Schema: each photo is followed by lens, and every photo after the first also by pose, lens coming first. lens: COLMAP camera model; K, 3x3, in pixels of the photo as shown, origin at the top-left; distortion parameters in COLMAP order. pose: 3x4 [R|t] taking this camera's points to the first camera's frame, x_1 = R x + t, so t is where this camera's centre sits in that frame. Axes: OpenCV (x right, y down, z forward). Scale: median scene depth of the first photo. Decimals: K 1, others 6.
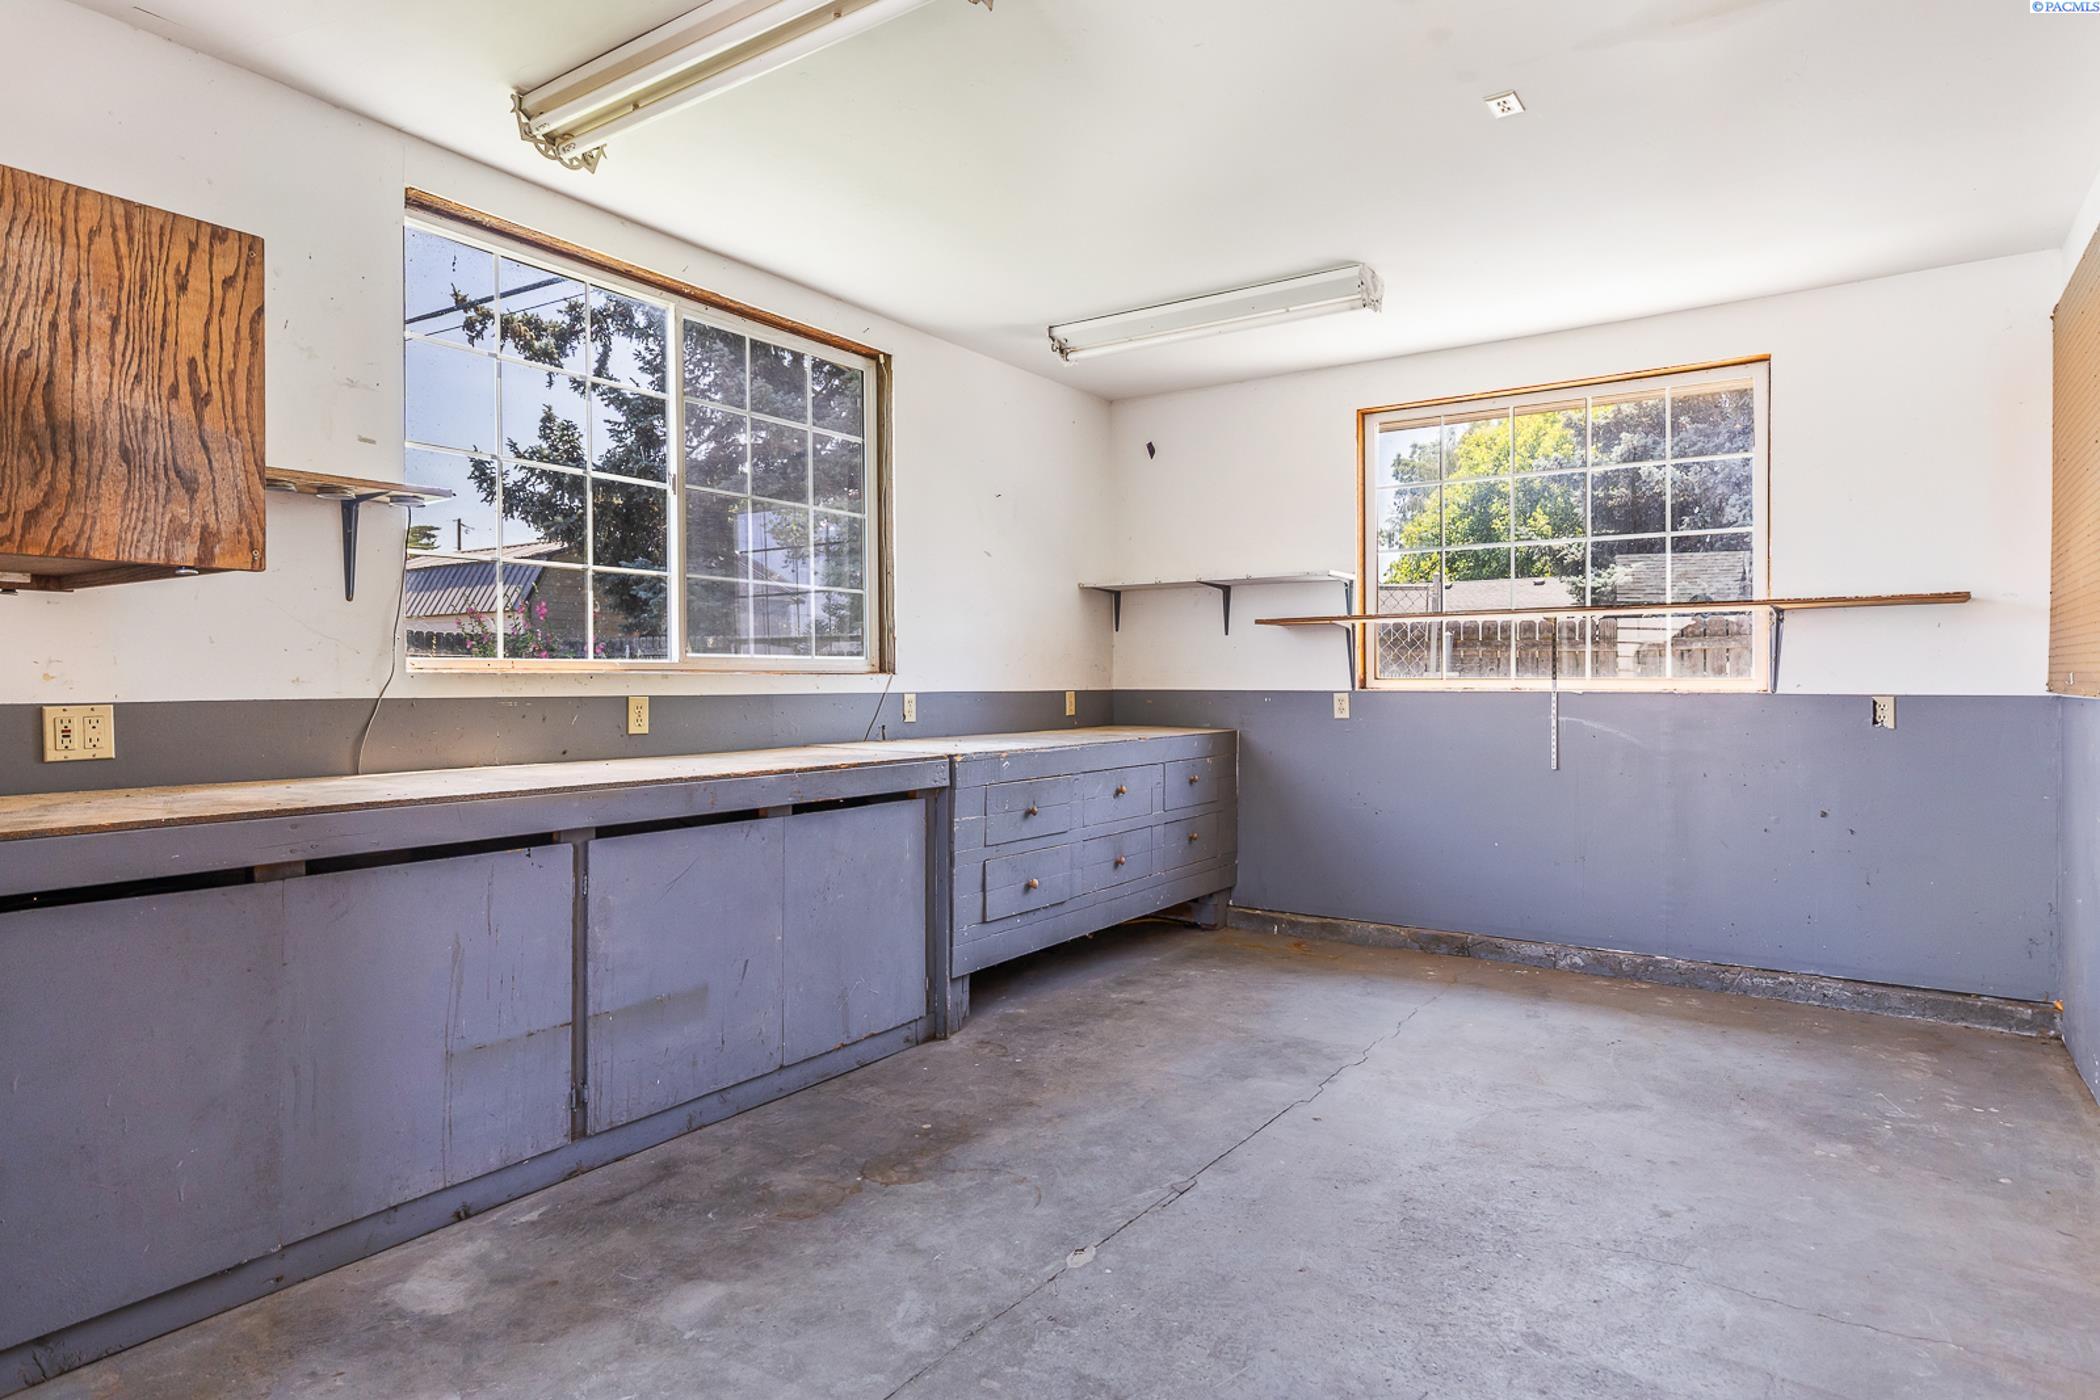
lens RADIAL K [[1185.6, 0, 1059.2], [0, 1185.6, 693.3], [0, 0, 1]] dist [0.009182, 0.001020]
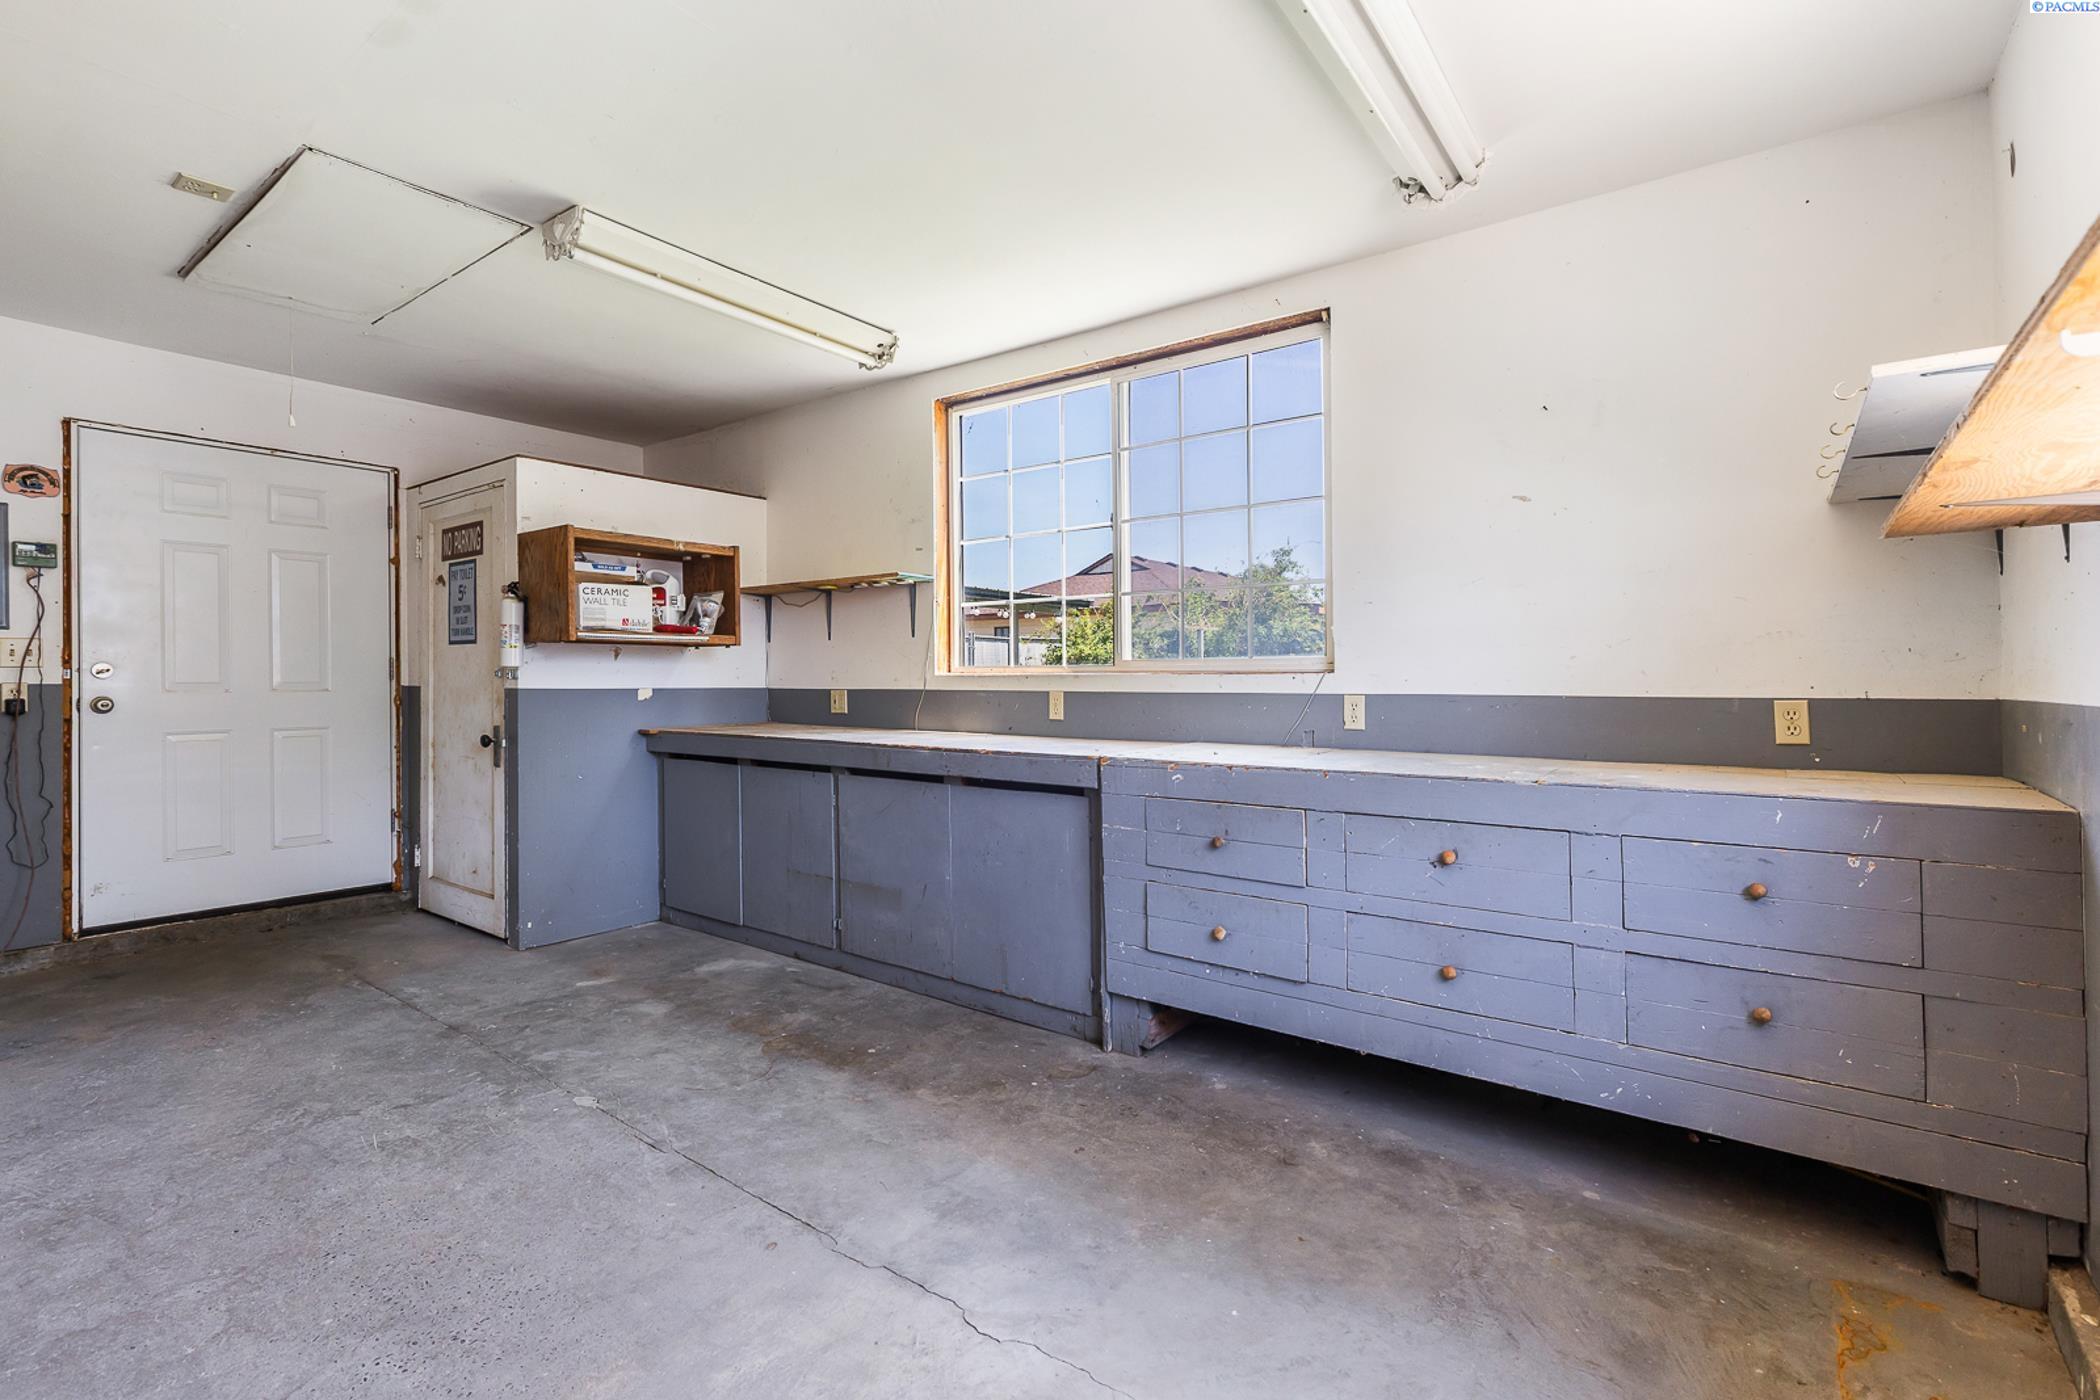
lens RADIAL K [[955.4, 0, 1059.5], [0, 955.4, 684.3], [0, 0, 1]] dist [0.004476, 0.000156]
pose [[-0.050320, 0.006242, -0.998714, 0.827245], [-0.011797, 0.999907, 0.006844, -0.014798], [0.998663, 0.012126, -0.050241, 1.211469]]
